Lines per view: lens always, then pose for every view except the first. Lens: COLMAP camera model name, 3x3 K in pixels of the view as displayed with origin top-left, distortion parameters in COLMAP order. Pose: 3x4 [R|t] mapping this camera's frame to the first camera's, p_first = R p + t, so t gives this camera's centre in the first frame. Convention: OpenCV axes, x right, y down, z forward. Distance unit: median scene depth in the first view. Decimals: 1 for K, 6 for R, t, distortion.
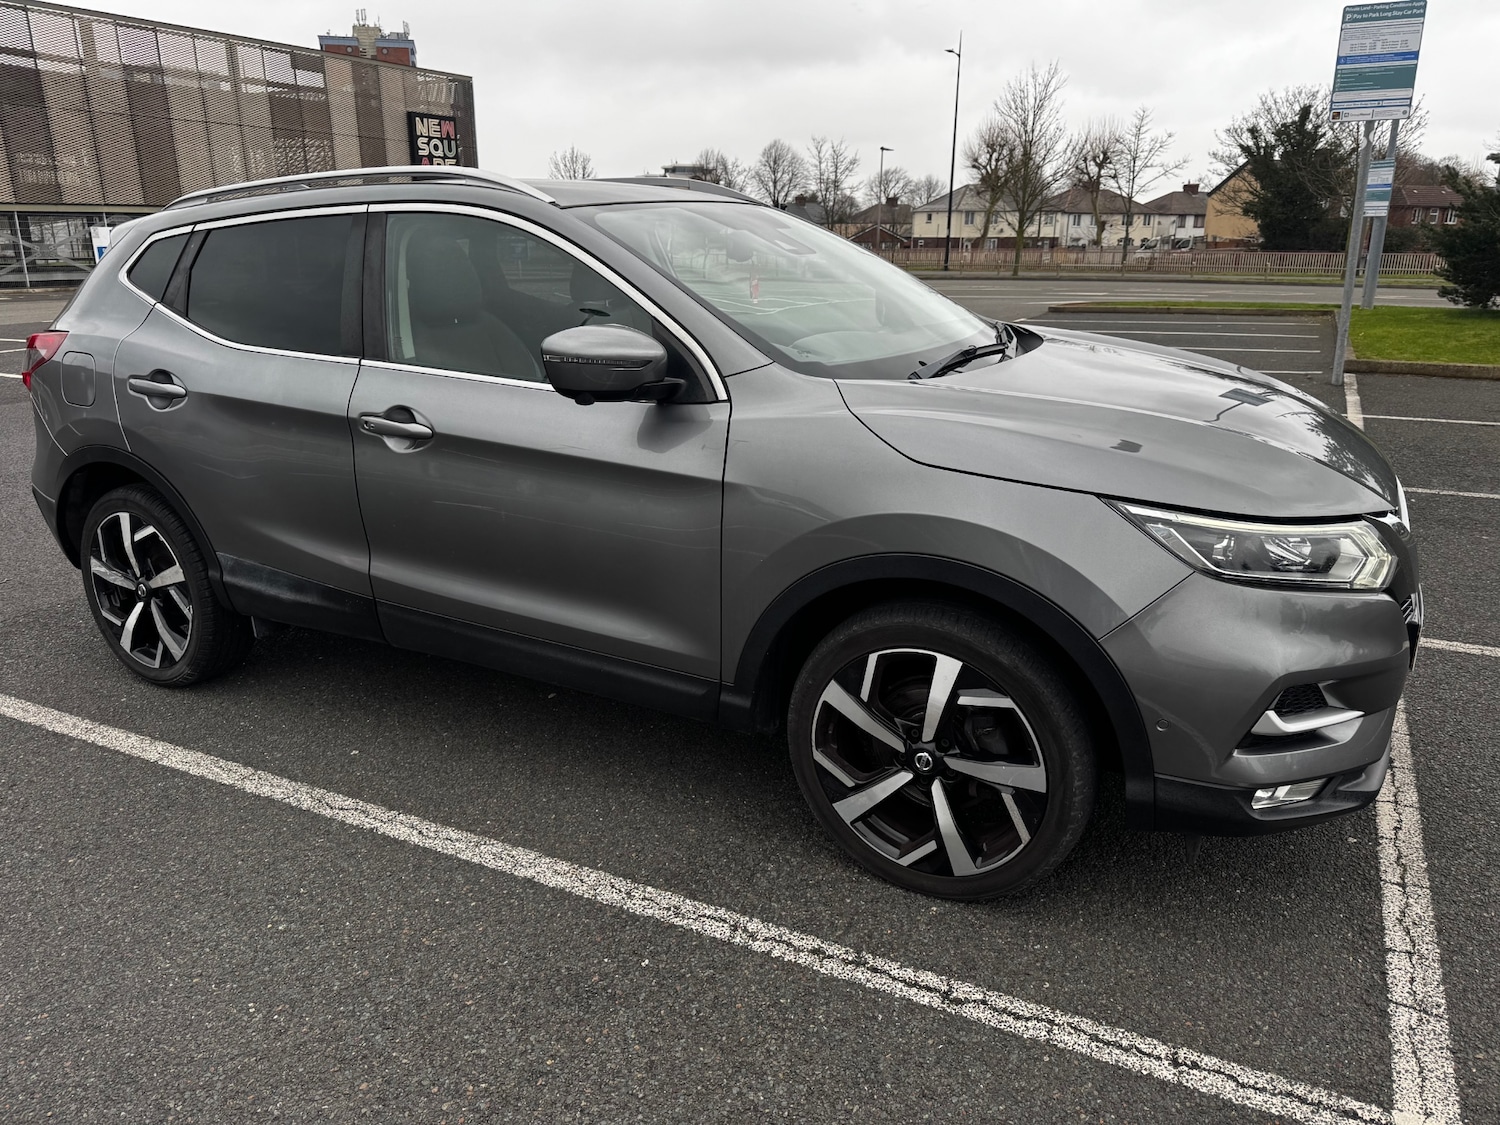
lens RADIAL K [[1063.7, 0, 751.3], [0, 1063.7, 557.8], [0, 0, 1]] dist [0.020959, -0.020679]
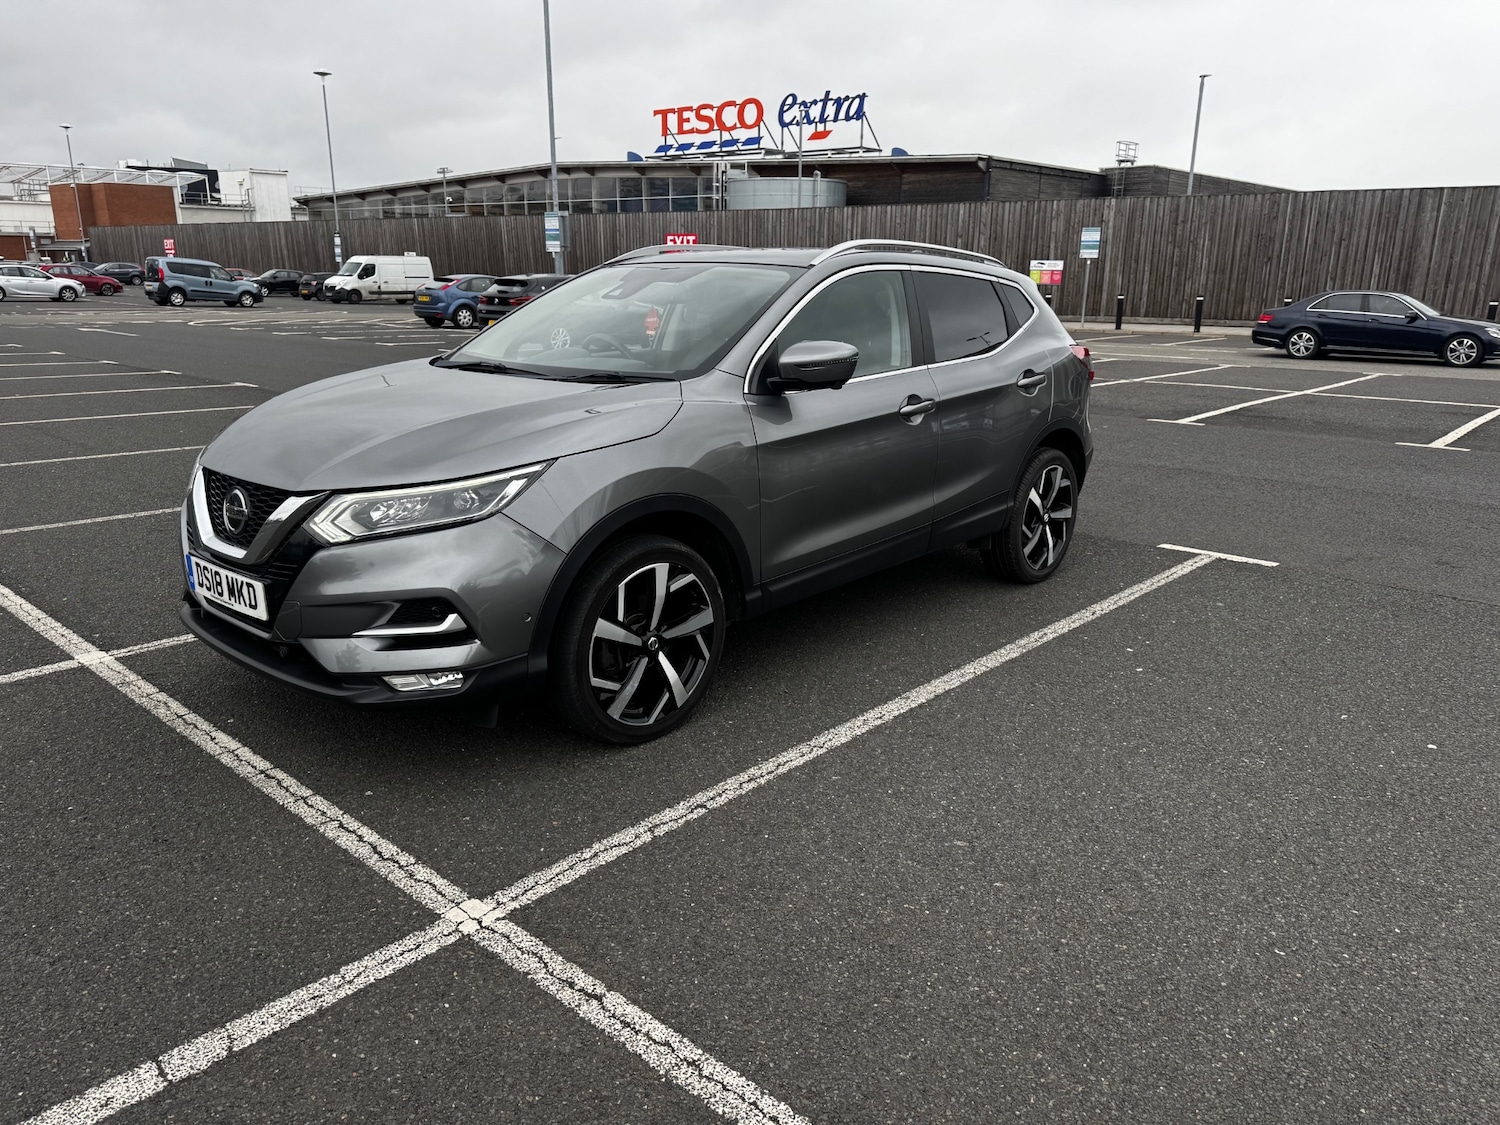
lens RADIAL K [[1053.7, 0, 761.7], [0, 1053.7, 567.1], [0, 0, 1]] dist [0.086830, -0.117518]
pose [[-0.242664, 0.263547, -0.933626, 1.277831], [-0.300133, 0.894779, 0.330591, -0.448449], [0.922515, 0.360434, -0.138031, 1.373047]]
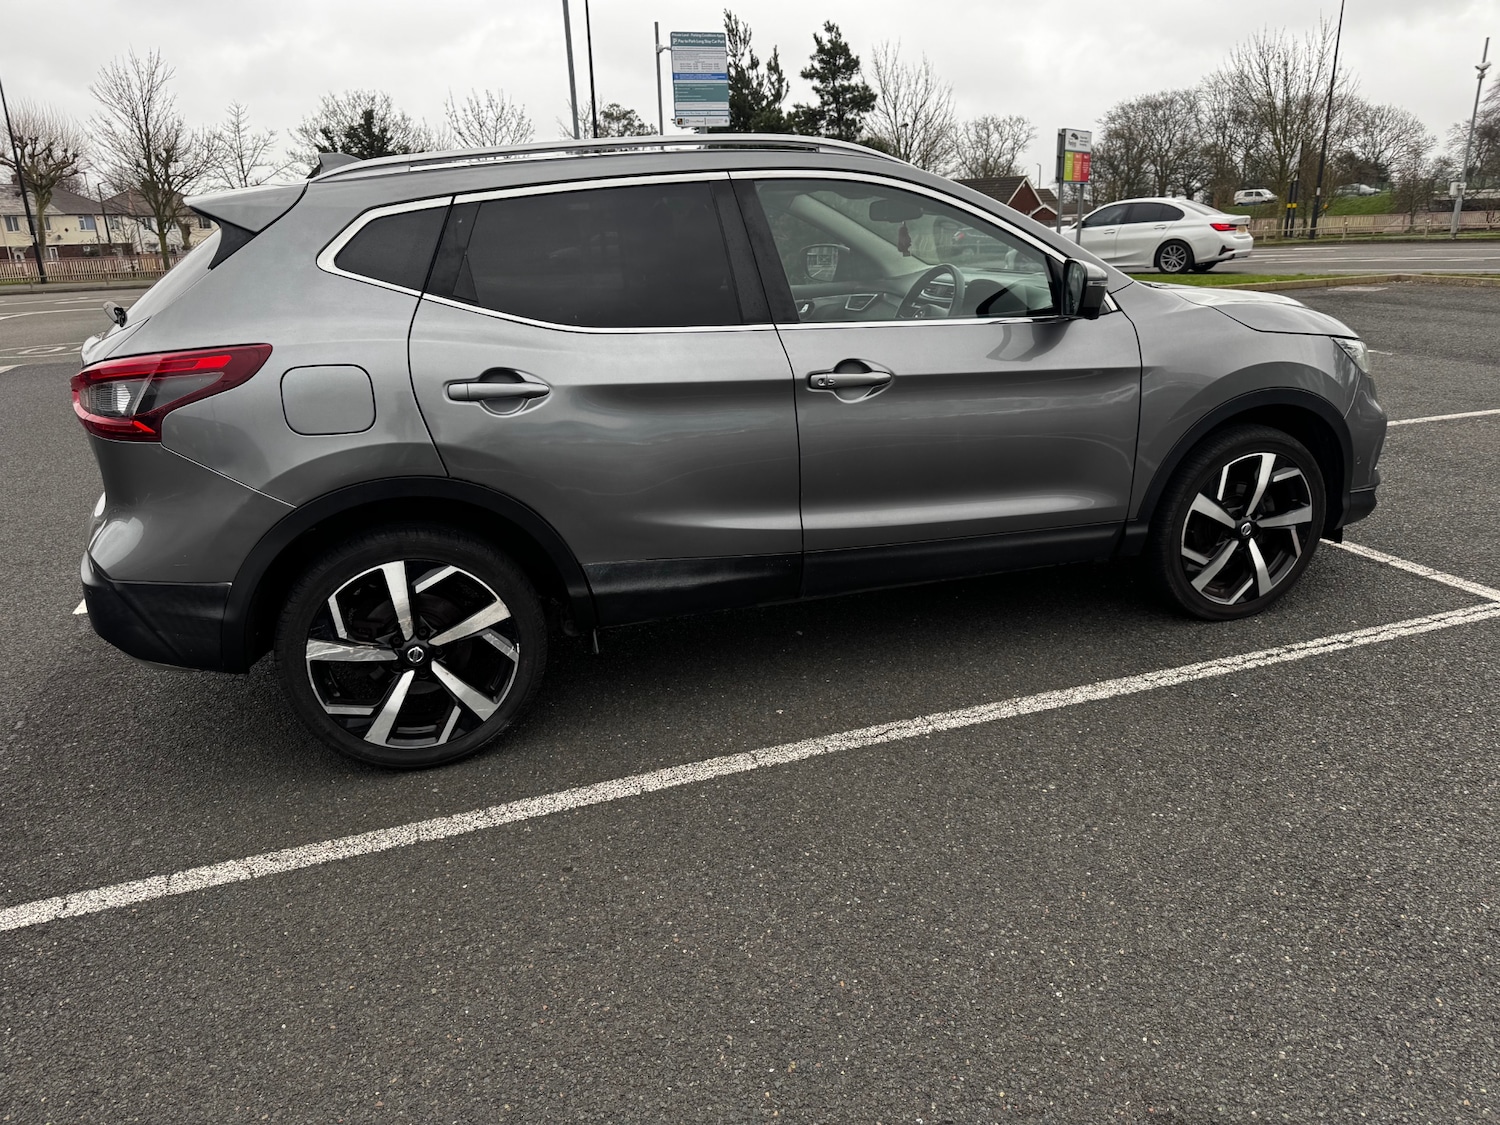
lens RADIAL K [[1064.5, 0, 760.3], [0, 1064.5, 571.7], [0, 0, 1]] dist [0.030159, -0.036724]
pose [[0.692273, -0.244112, 0.679093, -0.991605], [0.237474, 0.965697, 0.105054, -0.057264], [-0.681443, 0.088541, 0.726495, 0.248087]]
